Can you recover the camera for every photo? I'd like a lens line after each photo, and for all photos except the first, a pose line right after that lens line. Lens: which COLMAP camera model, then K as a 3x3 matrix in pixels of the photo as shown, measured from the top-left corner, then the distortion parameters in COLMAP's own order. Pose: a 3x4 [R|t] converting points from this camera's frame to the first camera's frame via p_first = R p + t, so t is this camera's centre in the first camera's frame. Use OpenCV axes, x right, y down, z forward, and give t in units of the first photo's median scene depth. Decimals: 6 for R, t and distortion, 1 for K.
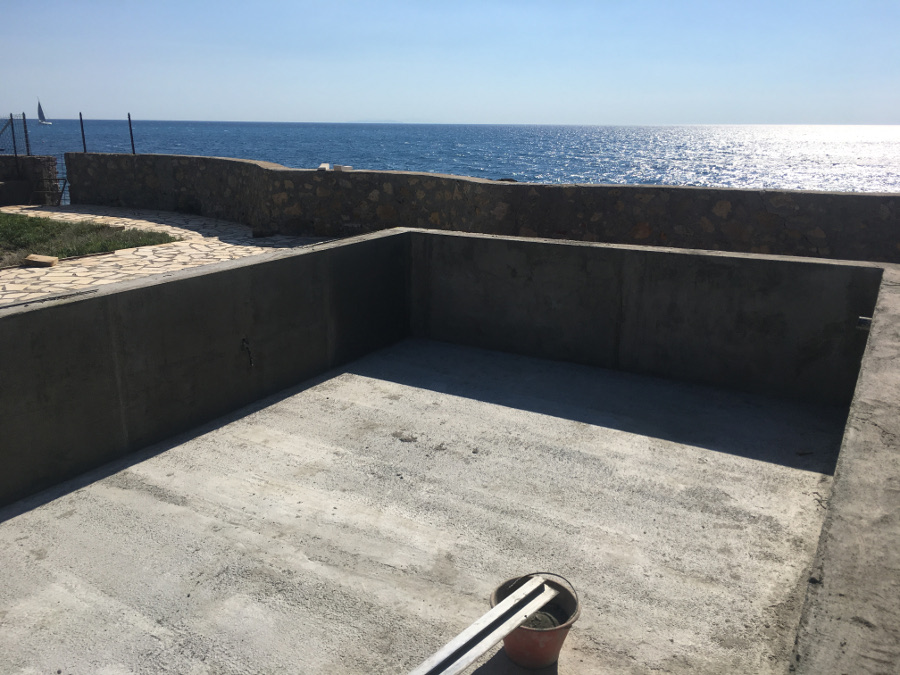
lens RADIAL K [[762.6, 0, 449.6], [0, 762.6, 336.7], [0, 0, 1]] dist [0.076250, -0.087530]
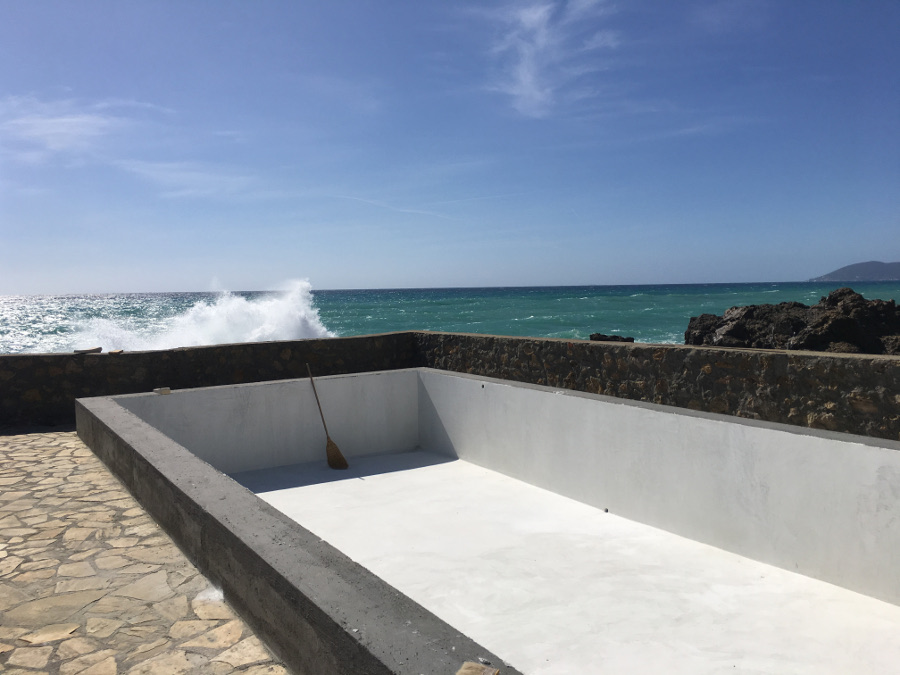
lens RADIAL K [[762.6, 0, 447.5], [0, 762.6, 330.6], [0, 0, 1]] dist [0.076250, -0.087530]
pose [[0.454308, -0.068512, 0.888206, -0.675956], [0.257566, 0.964558, -0.057340, -0.033526], [-0.852798, 0.254822, 0.455853, 0.019805]]
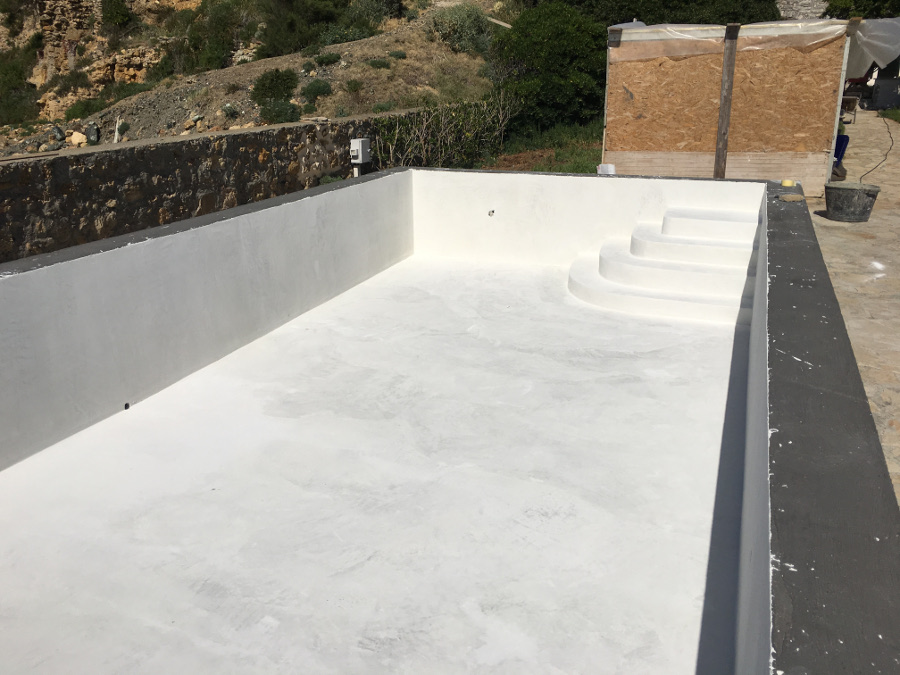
lens RADIAL K [[762.6, 0, 449.8], [0, 762.6, 338.6], [0, 0, 1]] dist [0.076250, -0.087530]
pose [[-0.986143, 0.046770, -0.159167, -0.026482], [-0.050982, 0.827571, 0.559041, -0.227021], [0.157868, 0.559409, -0.813719, 0.779140]]
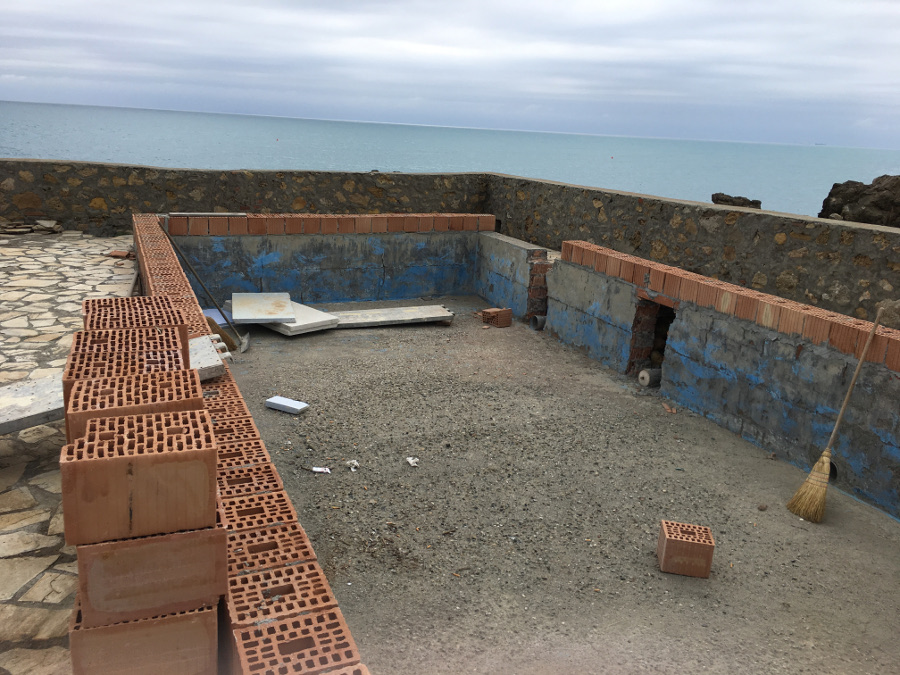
lens RADIAL K [[762.6, 0, 451.0], [0, 762.6, 331.8], [0, 0, 1]] dist [0.076250, -0.087530]
pose [[0.590002, -0.189336, 0.784889, -0.594567], [0.168569, 0.979579, 0.109587, -0.015036], [-0.789609, 0.067652, 0.609869, -0.028288]]
